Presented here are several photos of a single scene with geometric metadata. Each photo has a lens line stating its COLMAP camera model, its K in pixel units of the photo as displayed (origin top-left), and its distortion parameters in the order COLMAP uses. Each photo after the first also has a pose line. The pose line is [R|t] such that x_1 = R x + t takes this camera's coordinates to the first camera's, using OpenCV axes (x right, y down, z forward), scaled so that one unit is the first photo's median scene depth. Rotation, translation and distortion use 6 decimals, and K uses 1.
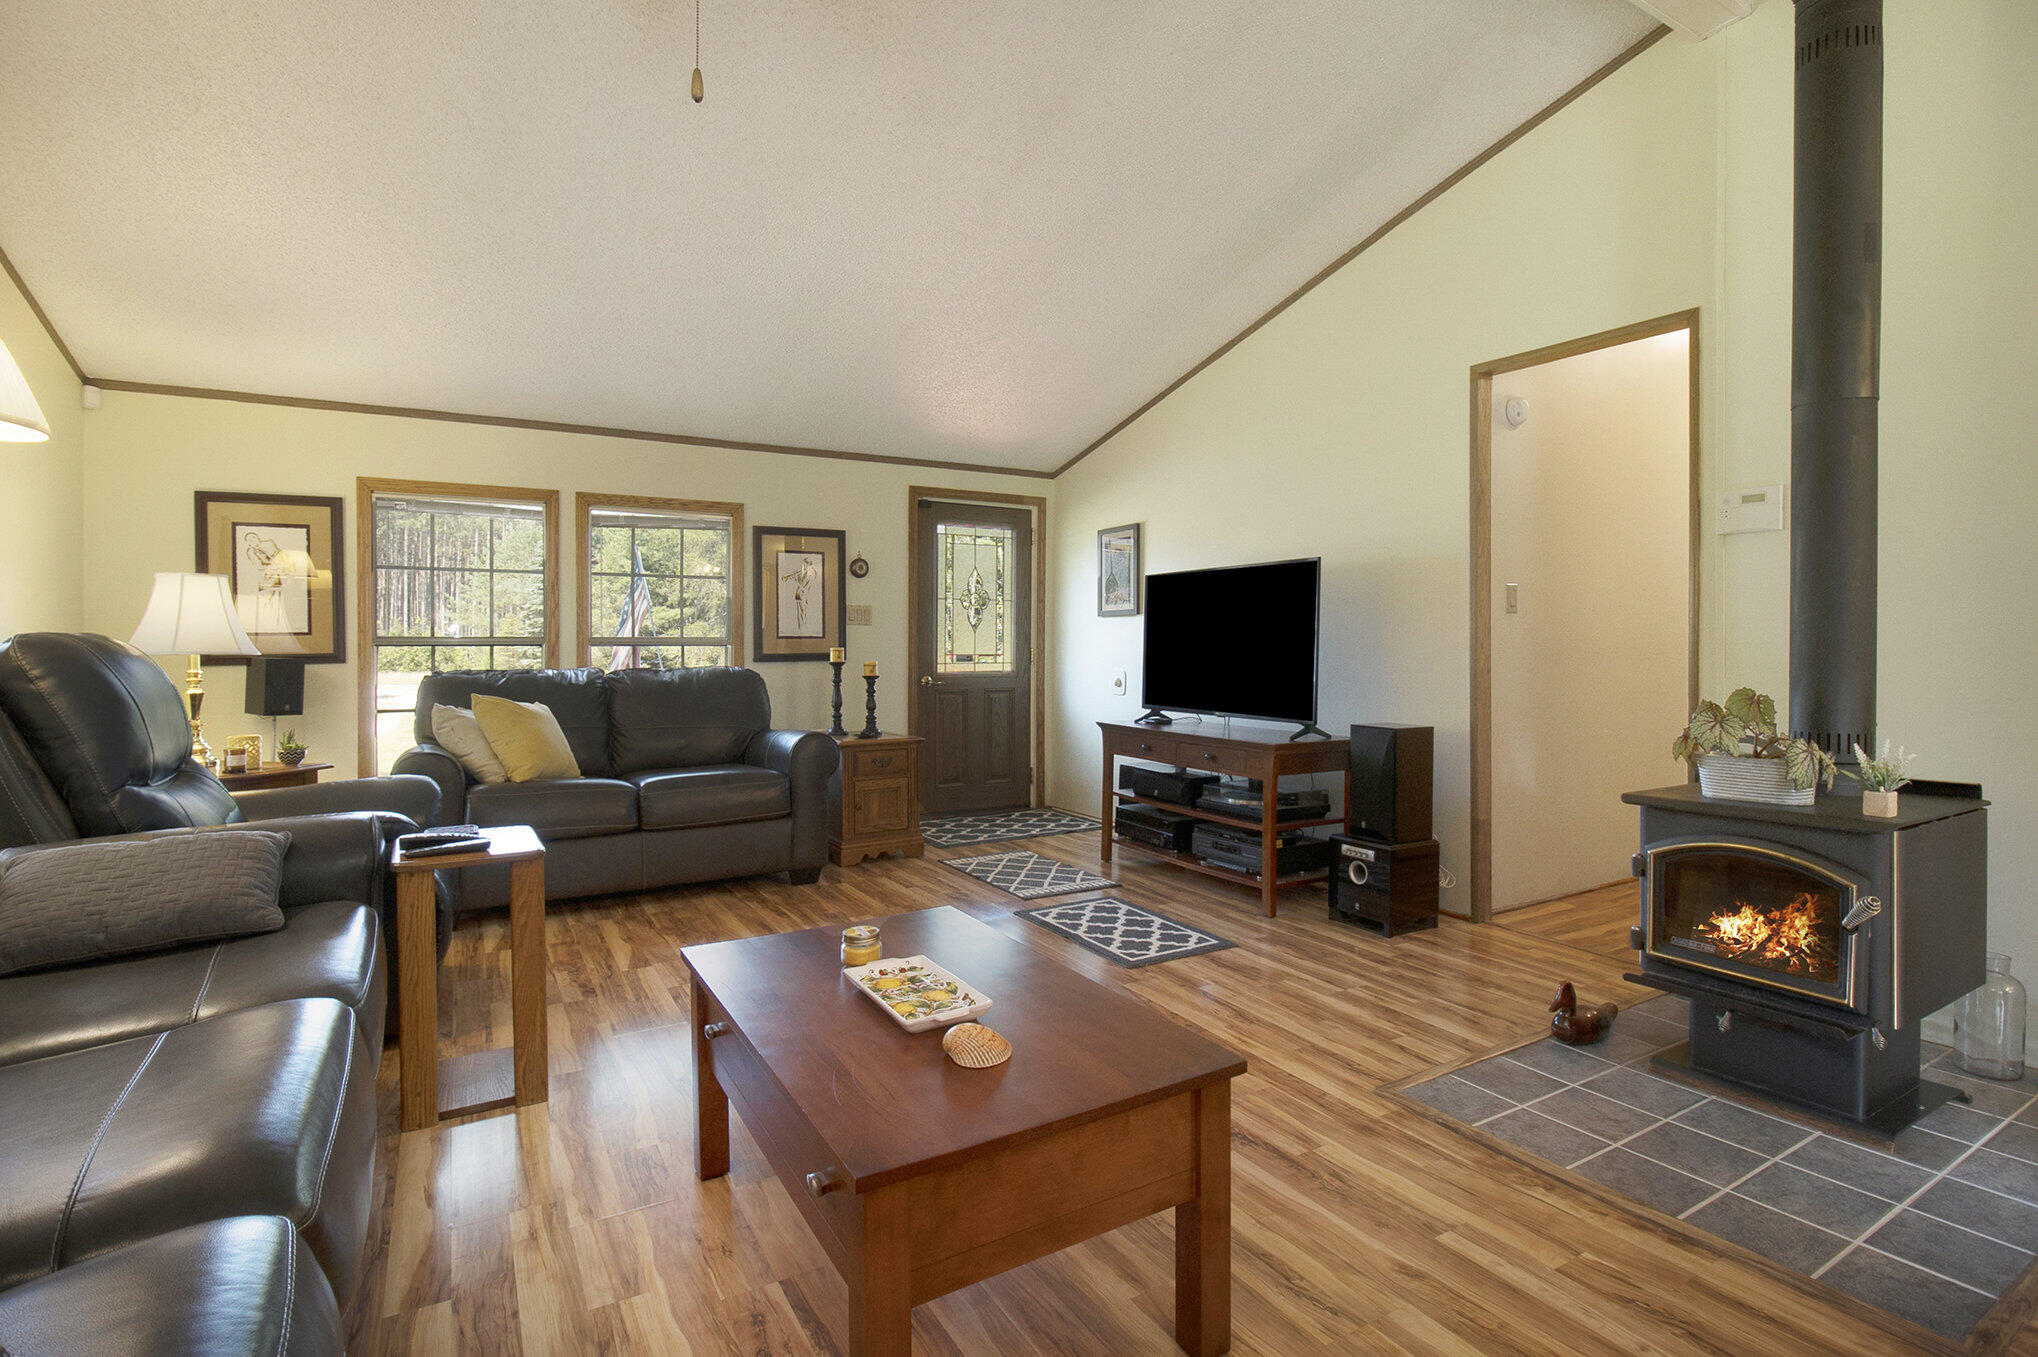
lens RADIAL K [[950.4, 0, 1020.9], [0, 950.4, 658.9], [0, 0, 1]] dist [-0.012248, -0.000383]
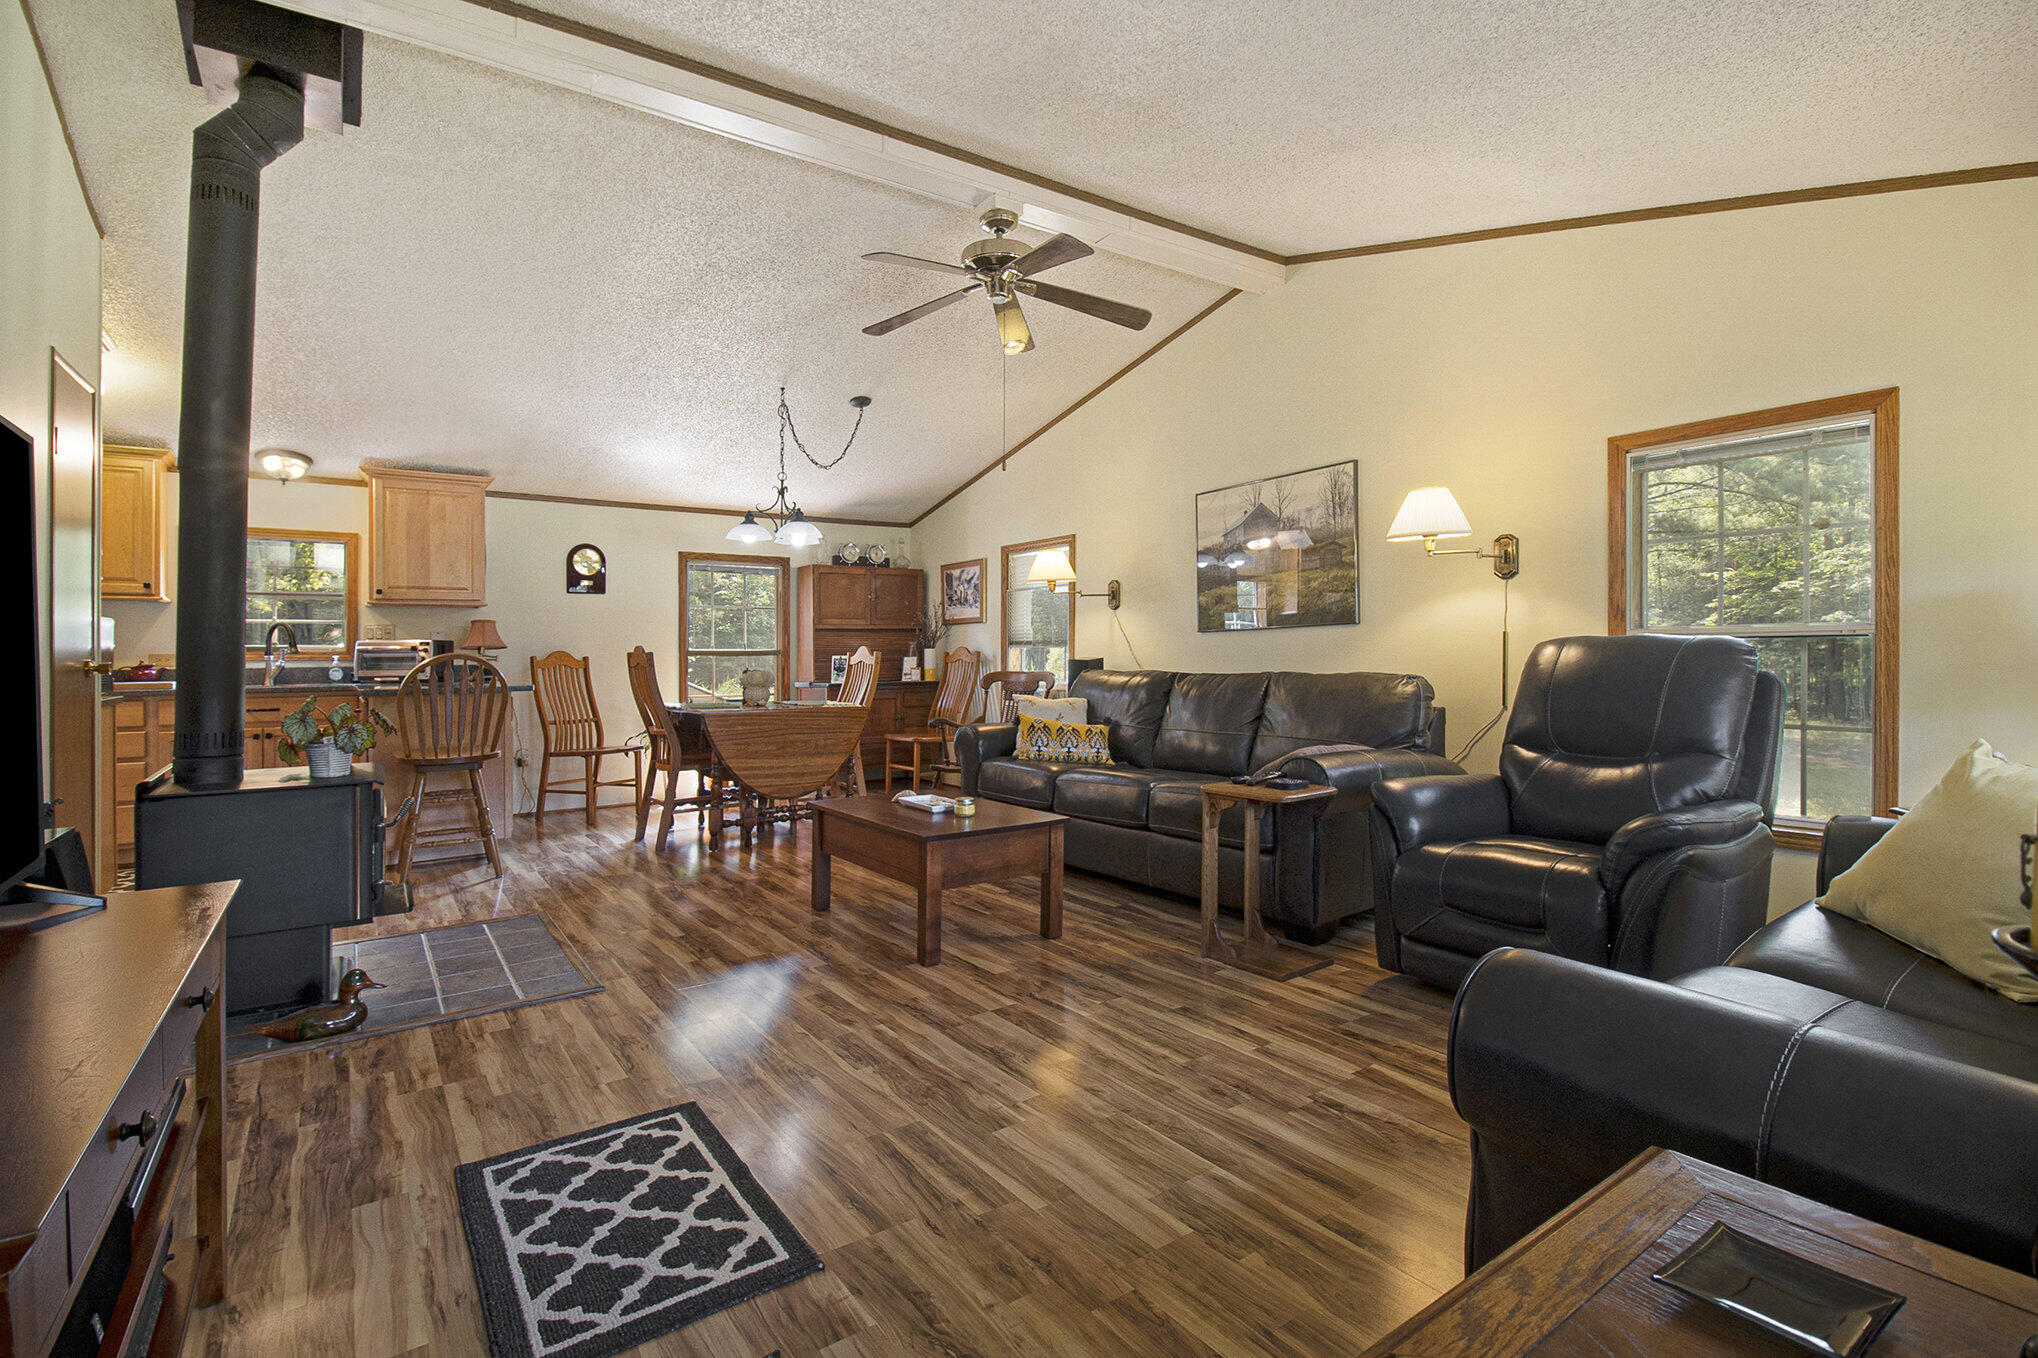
lens RADIAL K [[950.4, 0, 1020.9], [0, 950.4, 659.4], [0, 0, 1]] dist [-0.012248, -0.000383]
pose [[-0.996317, 0.018164, -0.083797, -0.078620], [0.016738, 0.999703, 0.017692, -0.014958], [0.084094, 0.016224, -0.996326, 1.717459]]
